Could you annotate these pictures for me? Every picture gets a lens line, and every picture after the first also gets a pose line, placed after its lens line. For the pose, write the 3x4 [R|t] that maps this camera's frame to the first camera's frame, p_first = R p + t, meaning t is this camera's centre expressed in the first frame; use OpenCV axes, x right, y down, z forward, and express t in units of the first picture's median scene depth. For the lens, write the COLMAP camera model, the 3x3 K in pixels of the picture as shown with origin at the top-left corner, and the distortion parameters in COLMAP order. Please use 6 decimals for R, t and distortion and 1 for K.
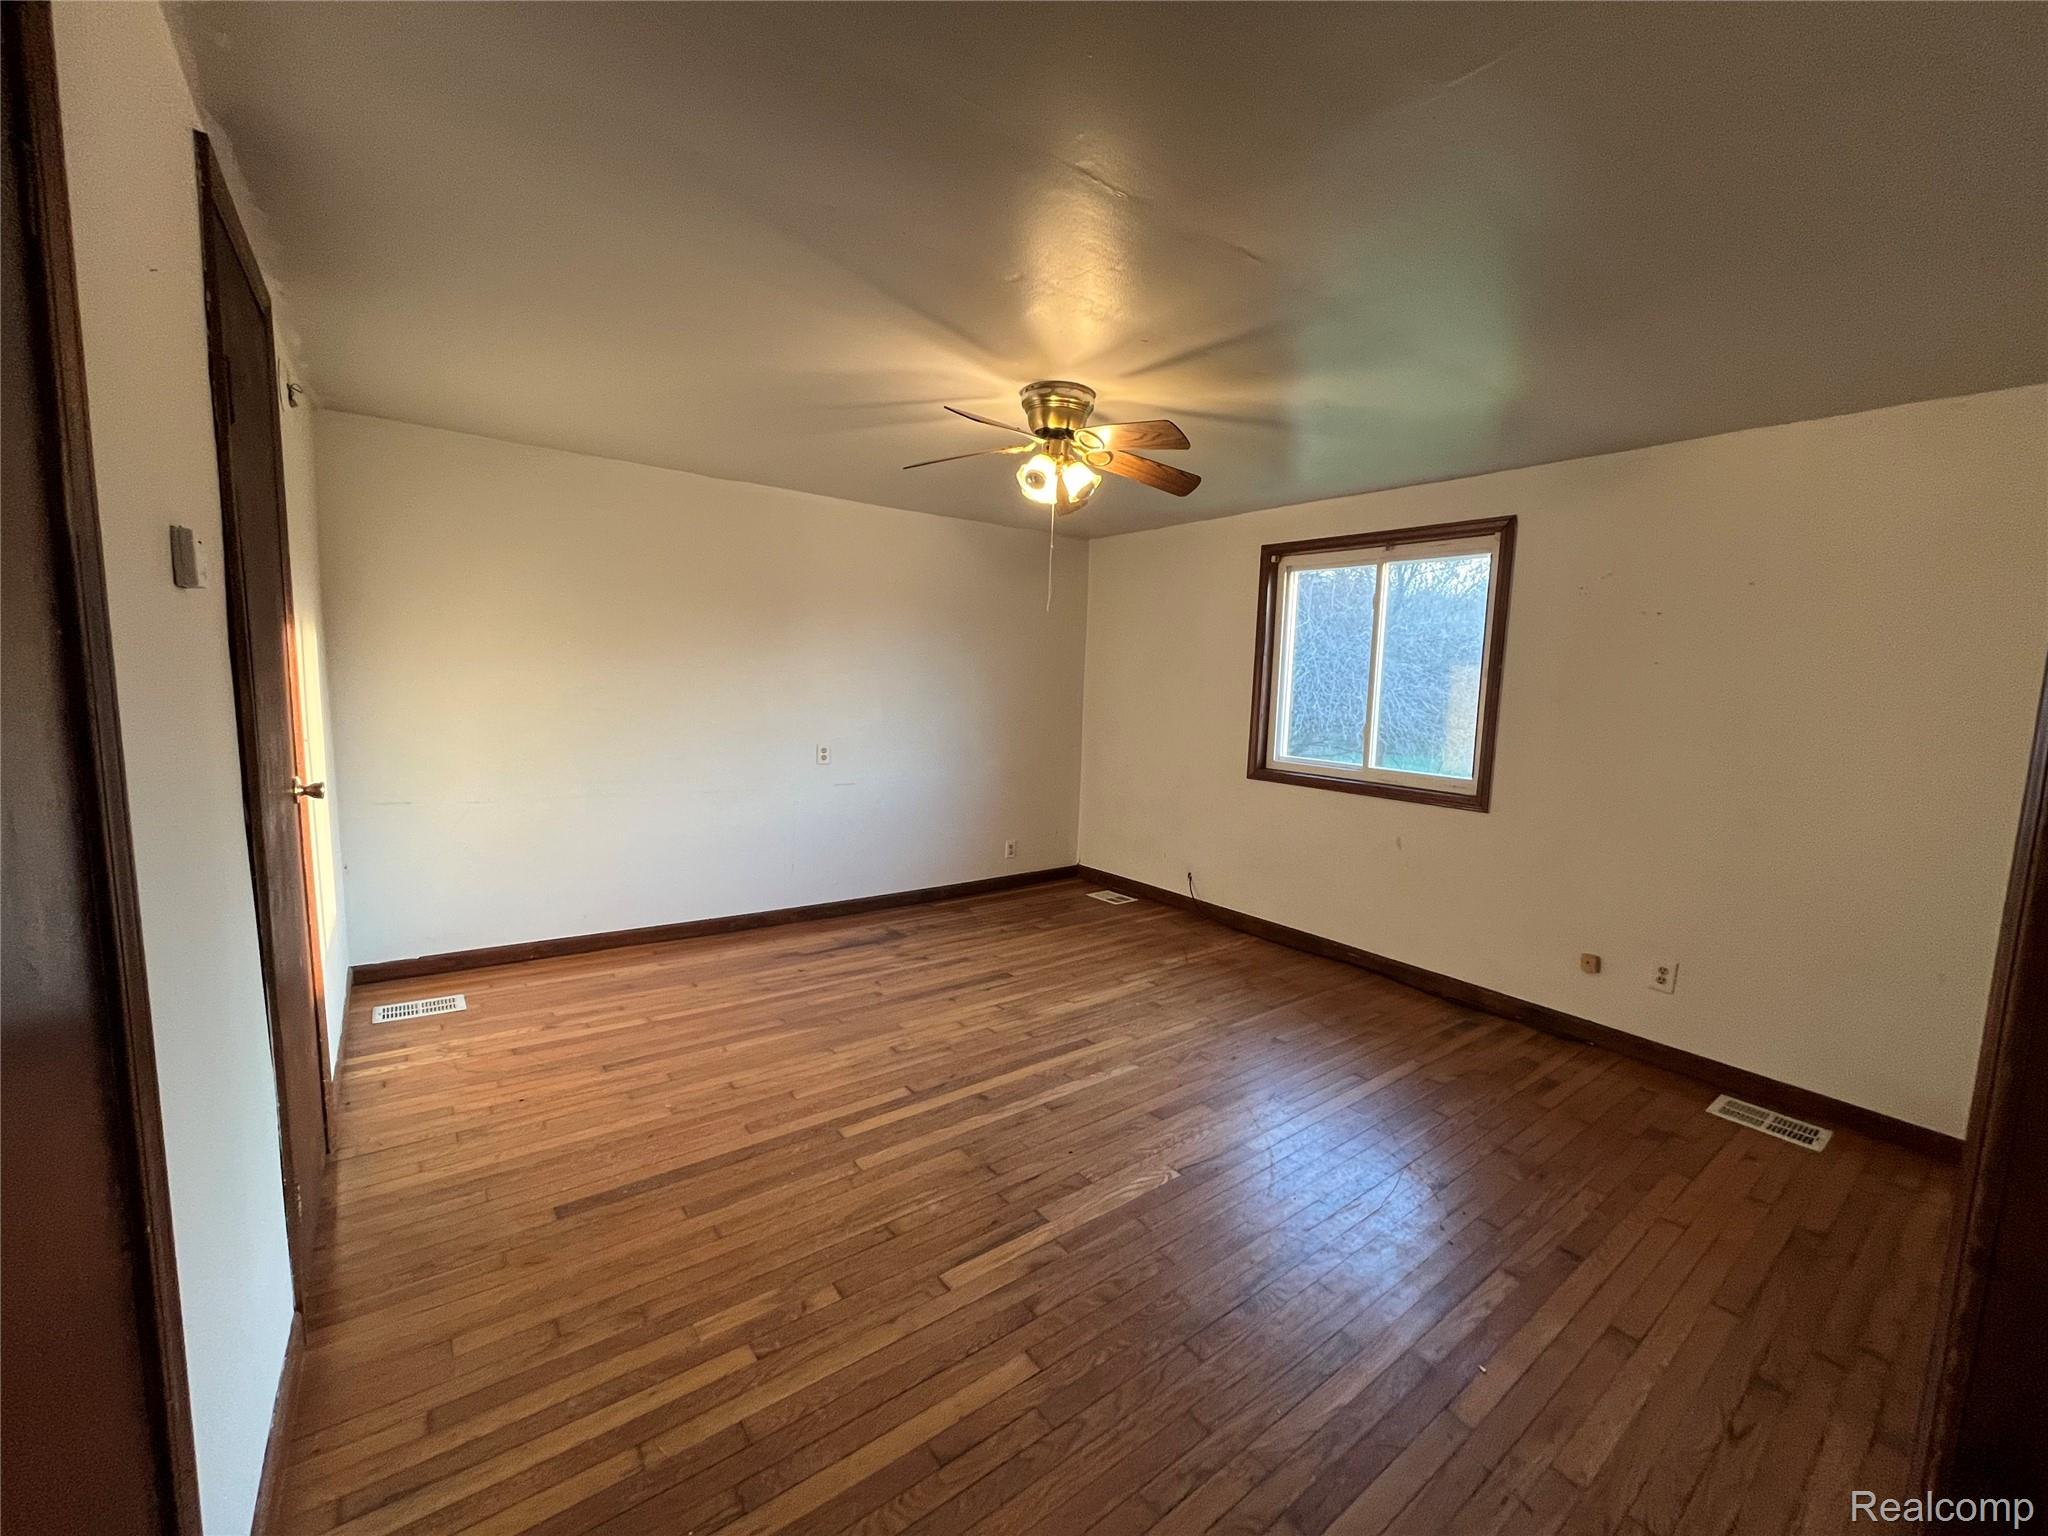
lens RADIAL K [[830.2, 0, 1023.8], [0, 830.2, 760.1], [0, 0, 1]] dist [-0.002137, 0.000192]
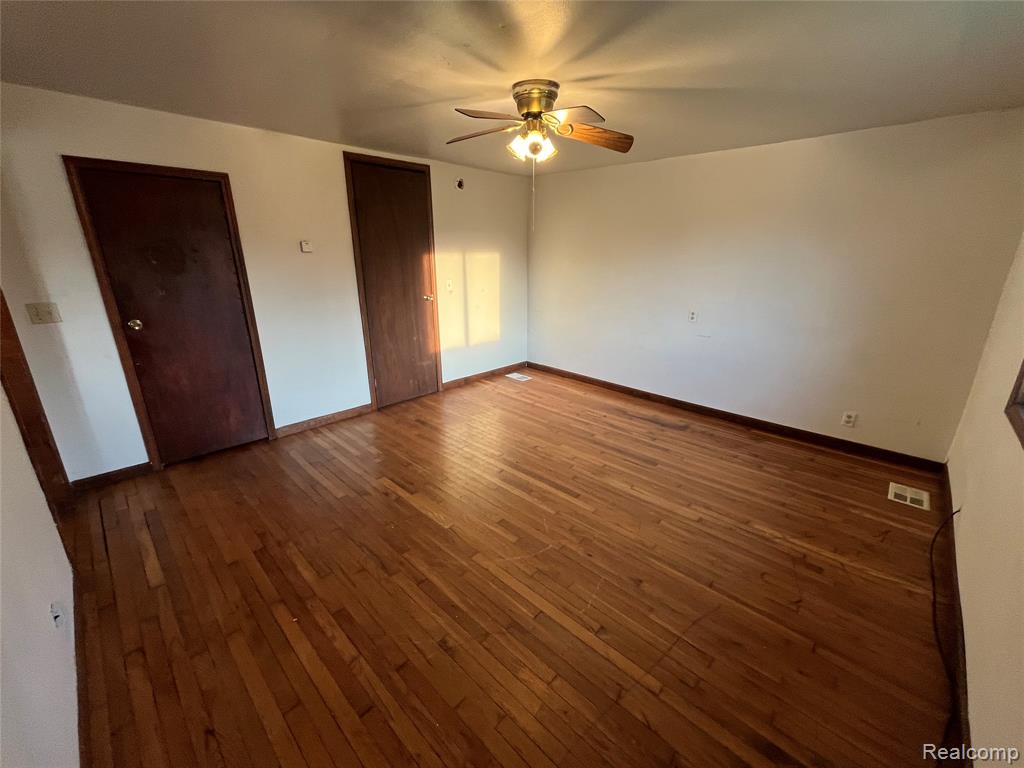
lens RADIAL K [[415.1, 0, 512.8], [0, 415.1, 379.7], [0, 0, 1]] dist [-0.002137, 0.000192]
pose [[0.155434, 0.258828, -0.953335, 0.707224], [-0.101034, 0.964169, 0.245297, -0.068184], [0.982666, 0.058192, 0.176015, 0.637190]]
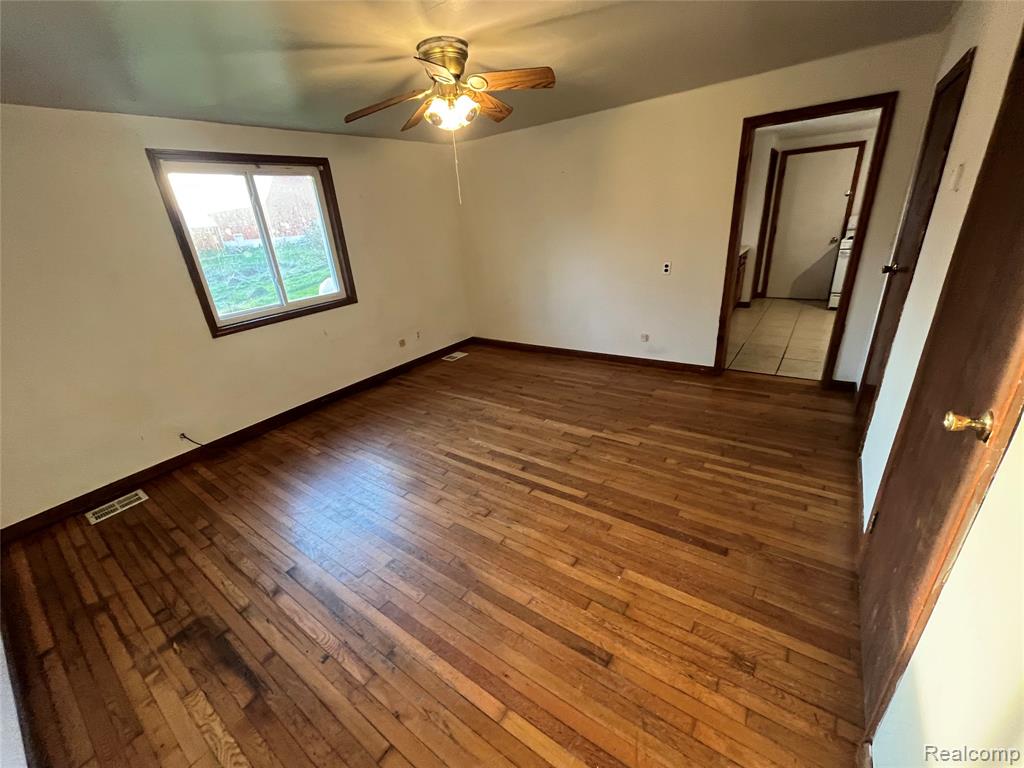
lens RADIAL K [[415.1, 0, 515.3], [0, 415.1, 378.9], [0, 0, 1]] dist [-0.002137, 0.000192]
pose [[-0.300034, -0.360388, 0.883233, -0.644060], [0.171927, 0.890299, 0.421674, -0.153990], [-0.938307, 0.278368, -0.205160, 0.894323]]
